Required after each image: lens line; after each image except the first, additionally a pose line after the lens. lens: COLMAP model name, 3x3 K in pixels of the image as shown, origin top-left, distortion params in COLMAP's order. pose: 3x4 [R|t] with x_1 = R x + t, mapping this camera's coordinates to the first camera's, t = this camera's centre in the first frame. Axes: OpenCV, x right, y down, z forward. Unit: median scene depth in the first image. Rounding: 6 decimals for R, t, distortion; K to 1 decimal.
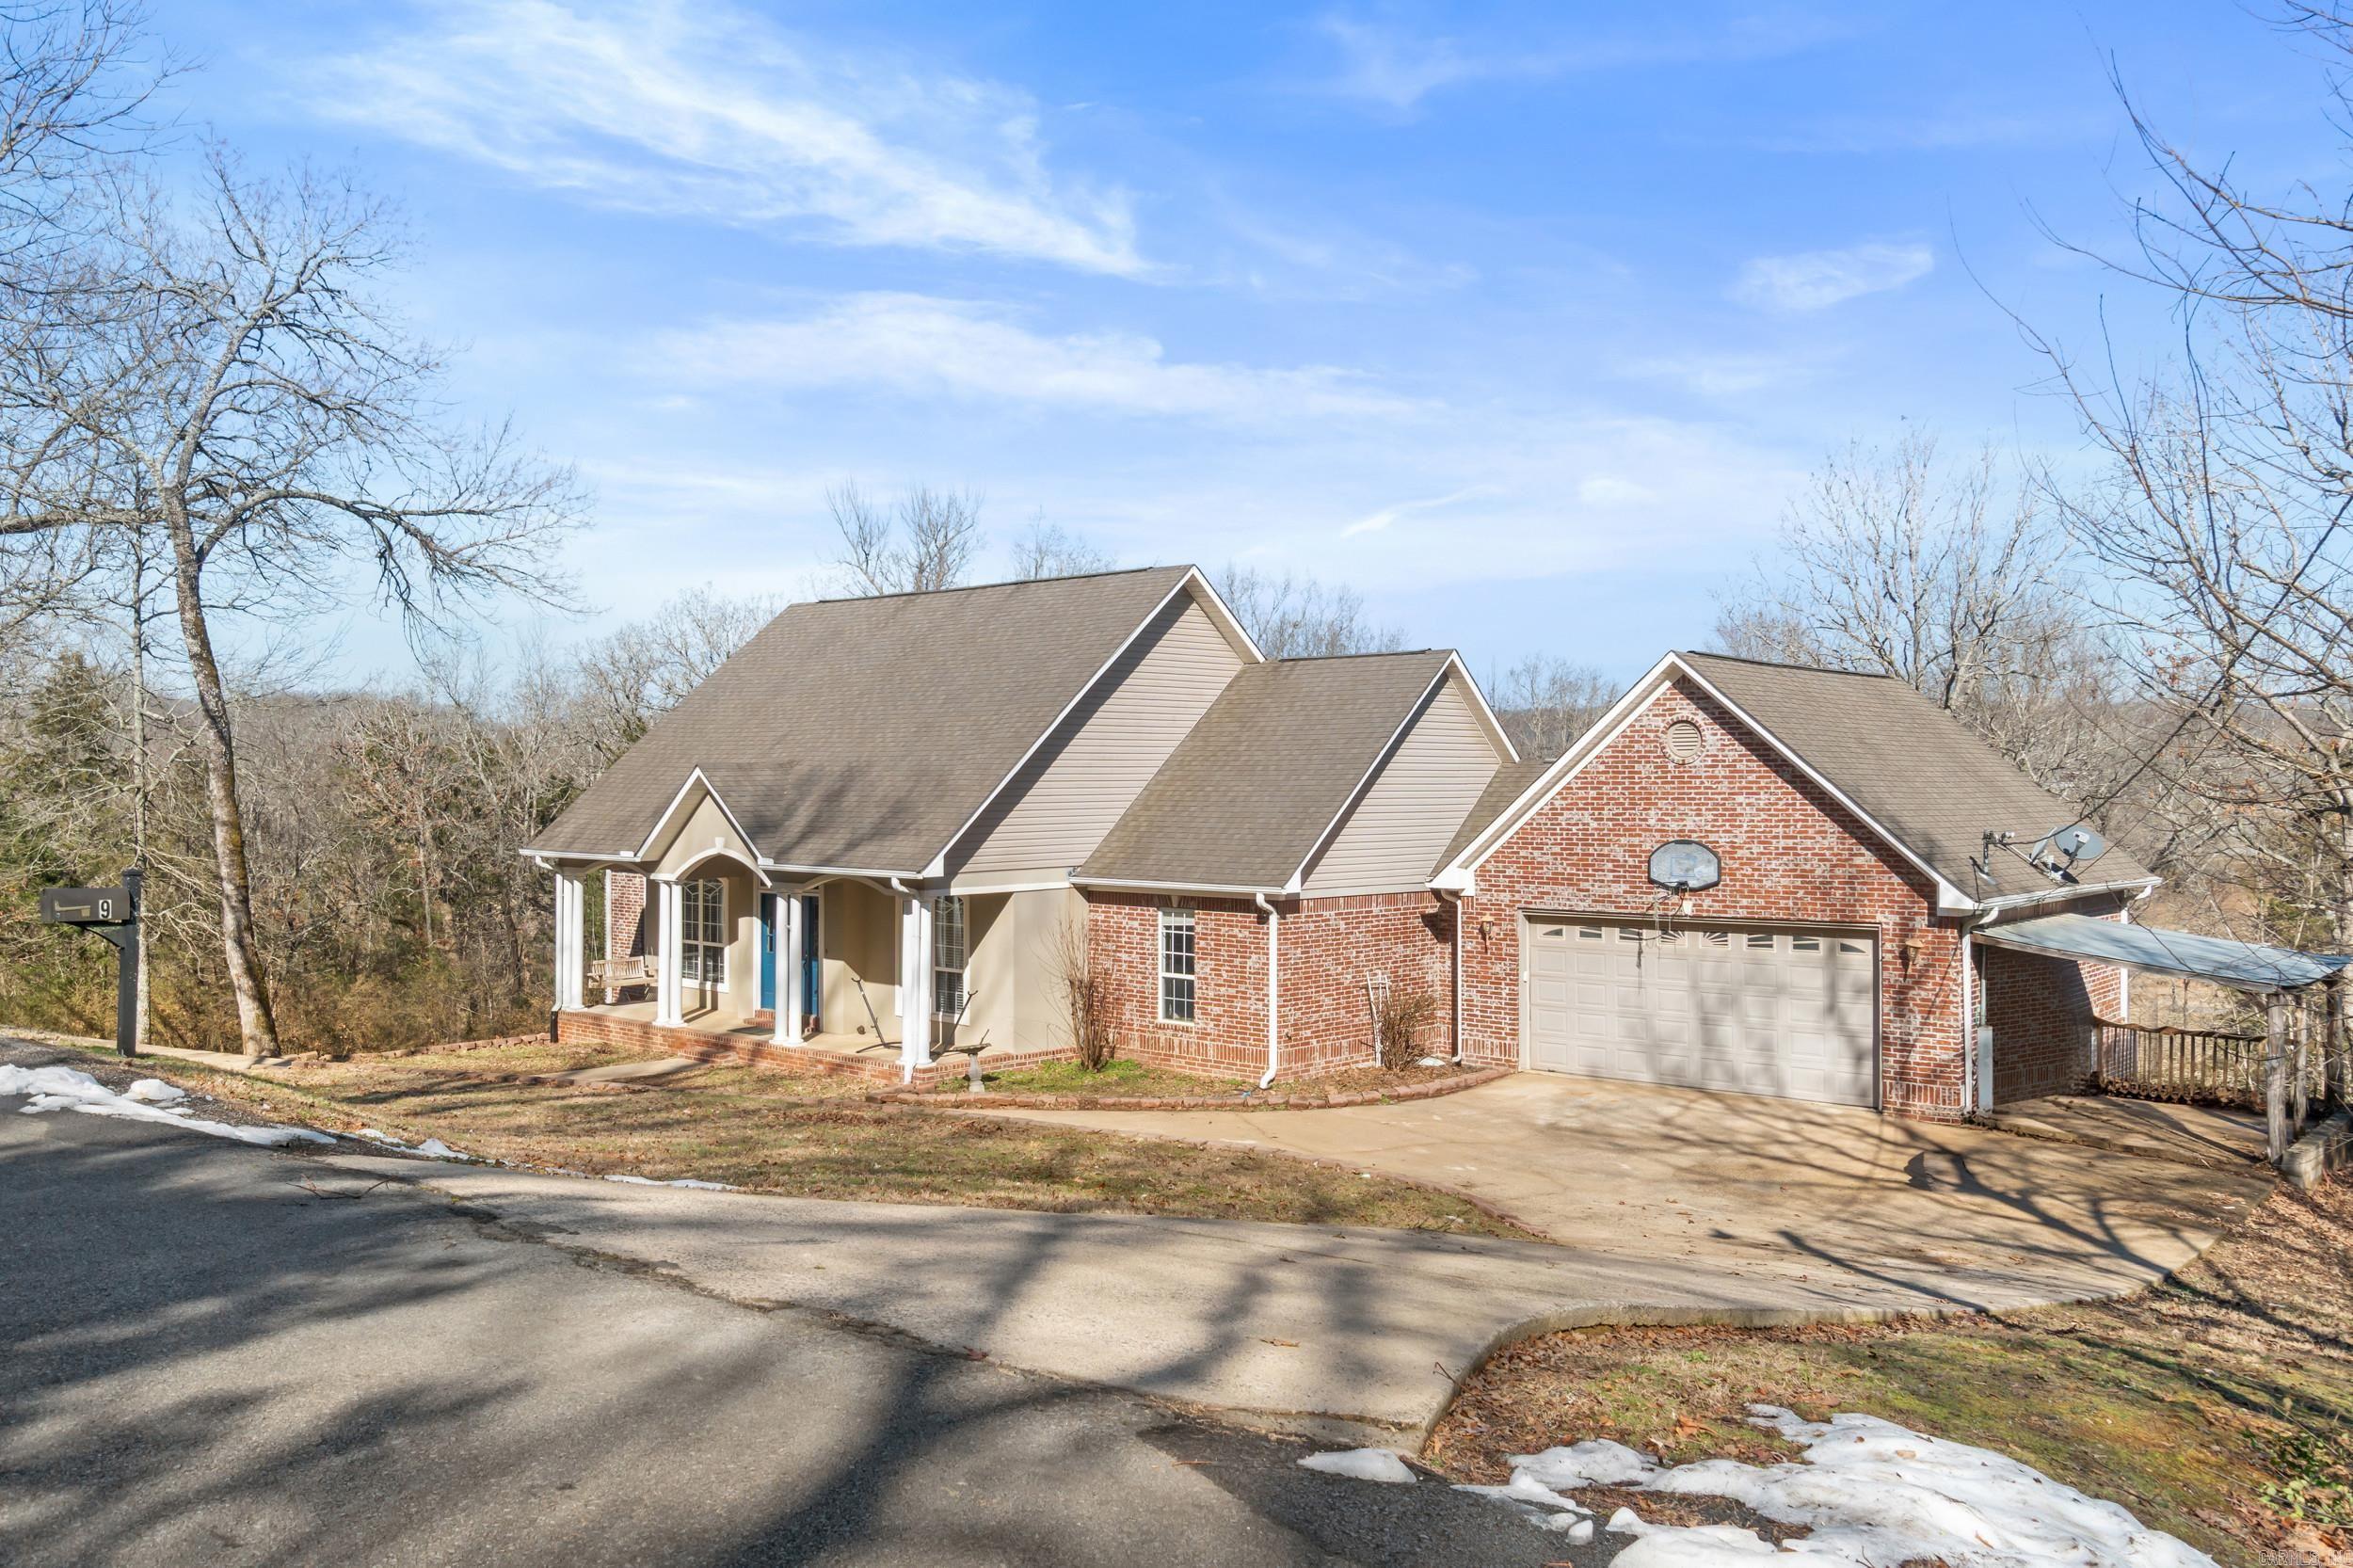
lens RADIAL K [[1779.4, 0, 1145.5], [0, 1779.4, 779.6], [0, 0, 1]] dist [0.011861, 0.000170]
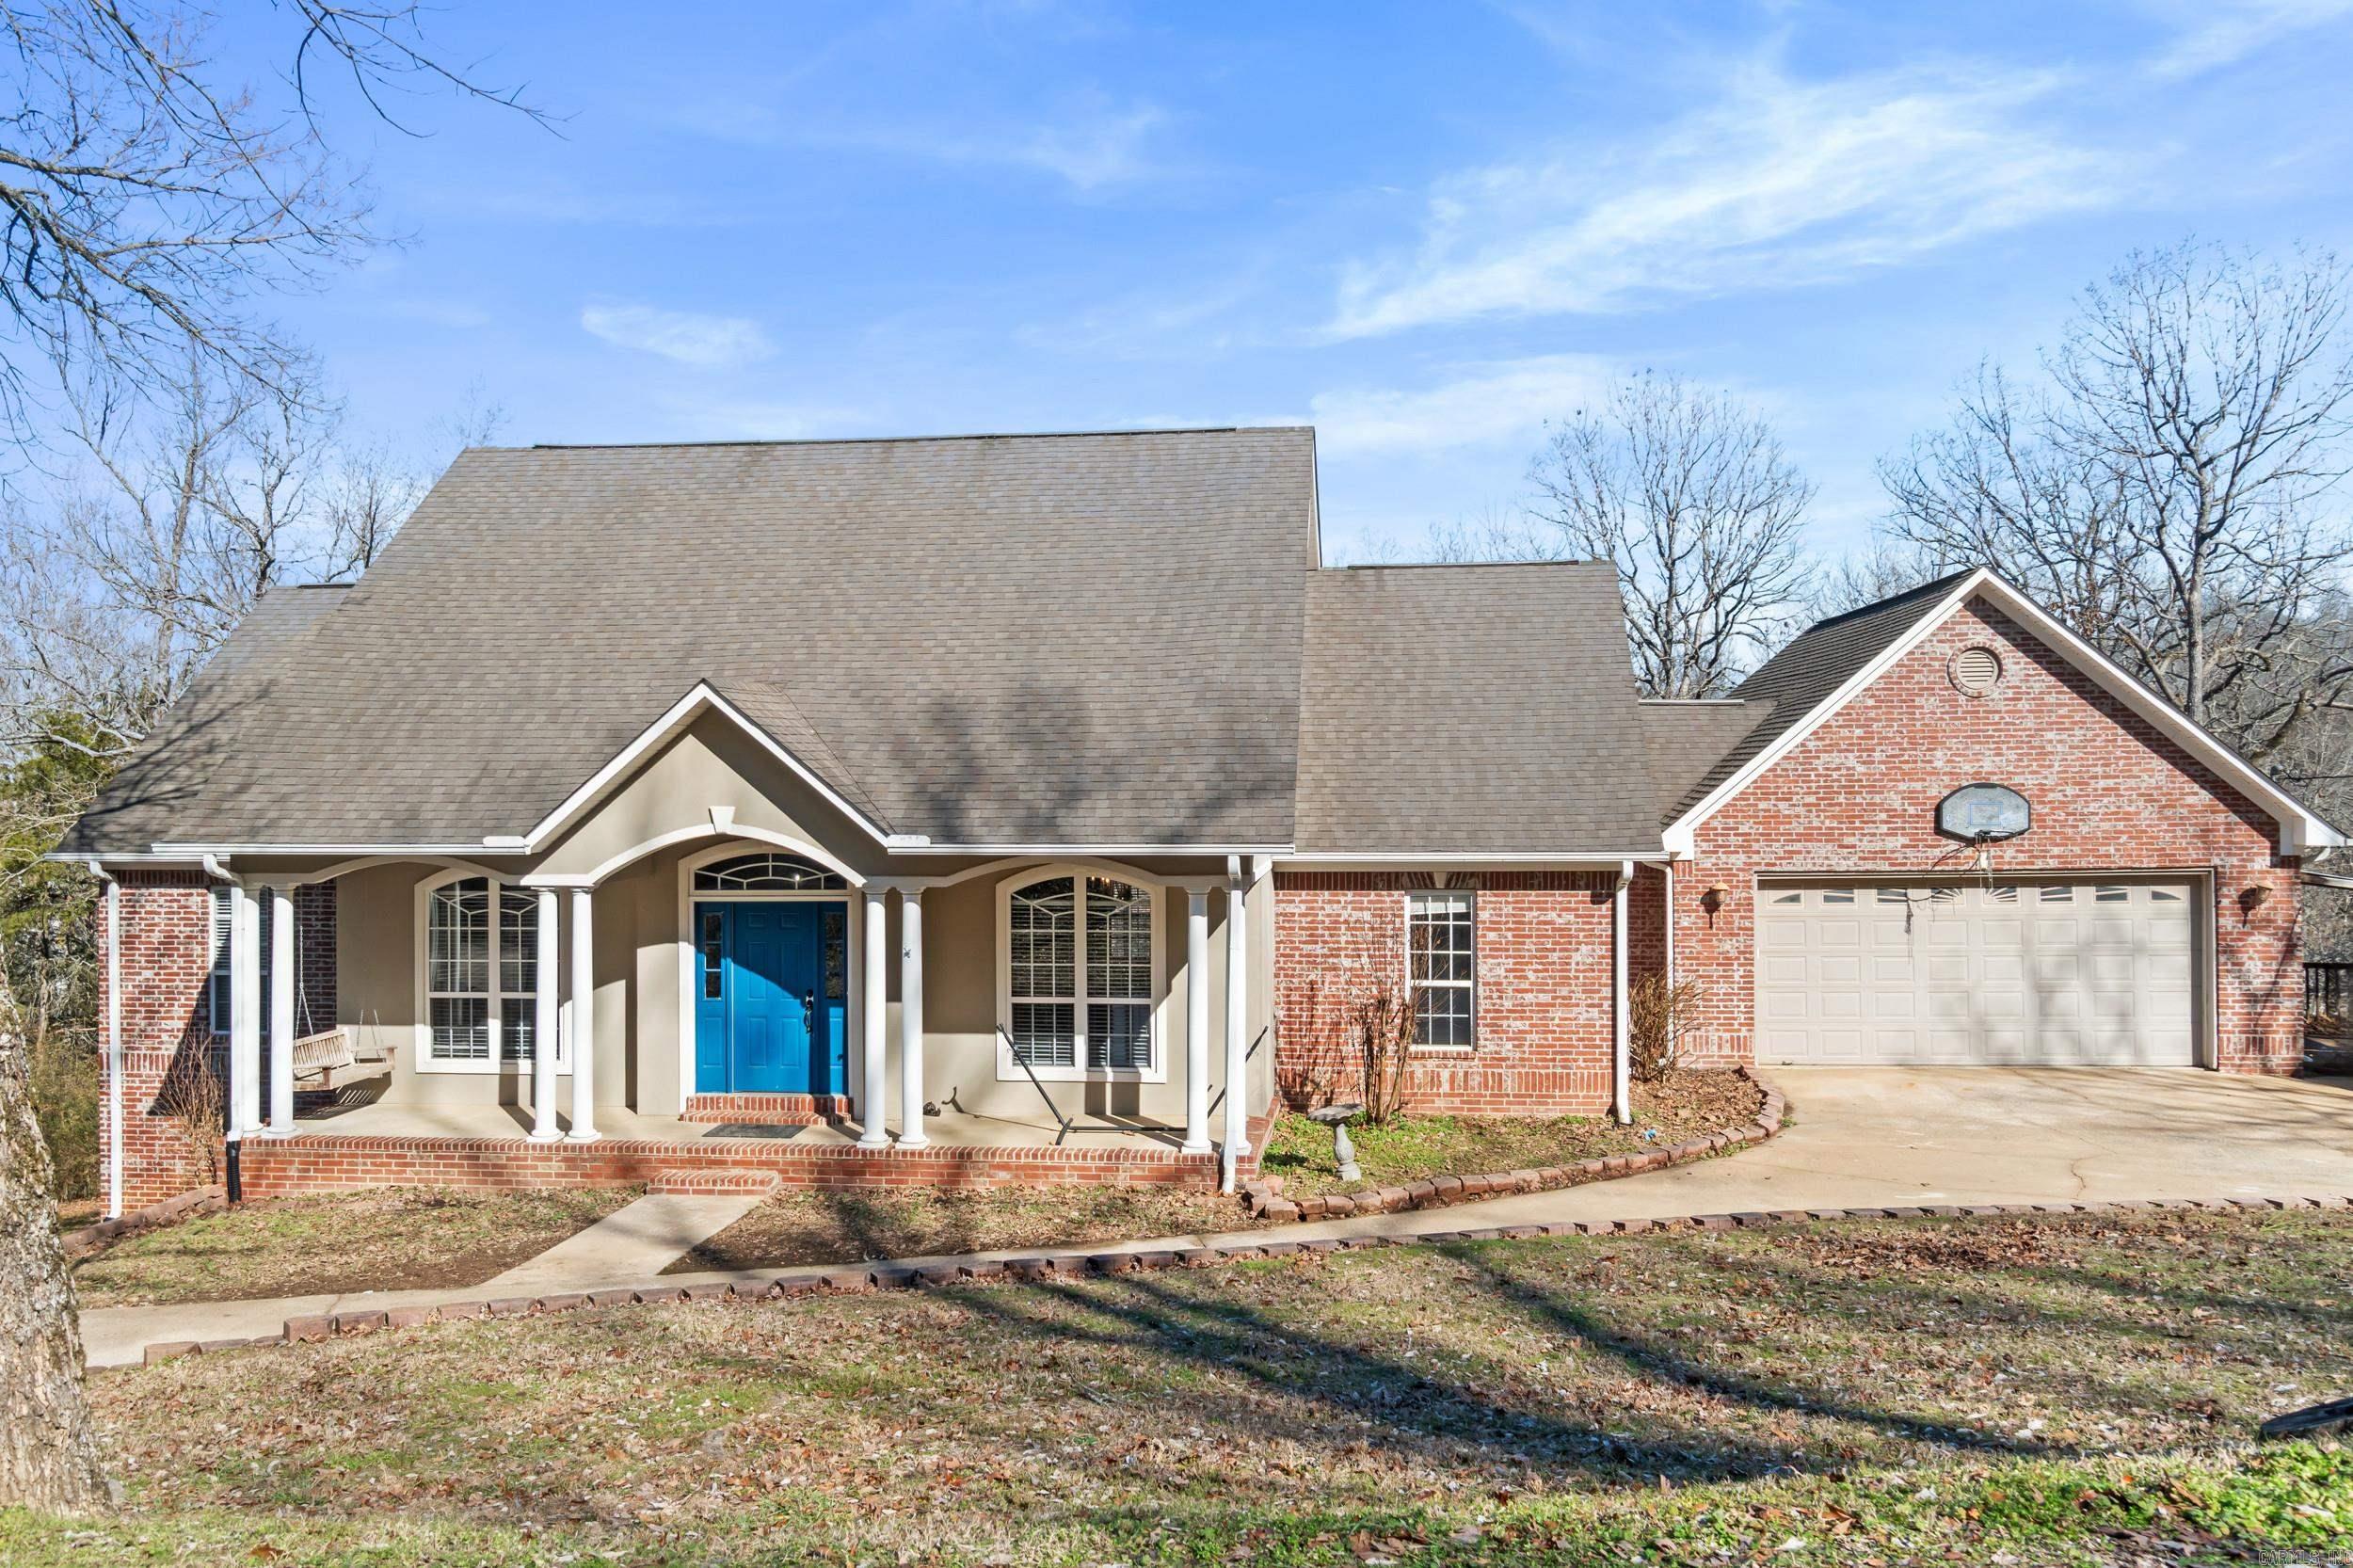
lens RADIAL K [[1779.4, 0, 1145.5], [0, 1779.4, 779.6], [0, 0, 1]] dist [0.011861, 0.000170]
pose [[0.819106, -0.006498, 0.573606, -0.508948], [0.007422, 0.999972, 0.000728, 0.026768], [-0.573595, 0.003661, 0.819131, 0.489017]]
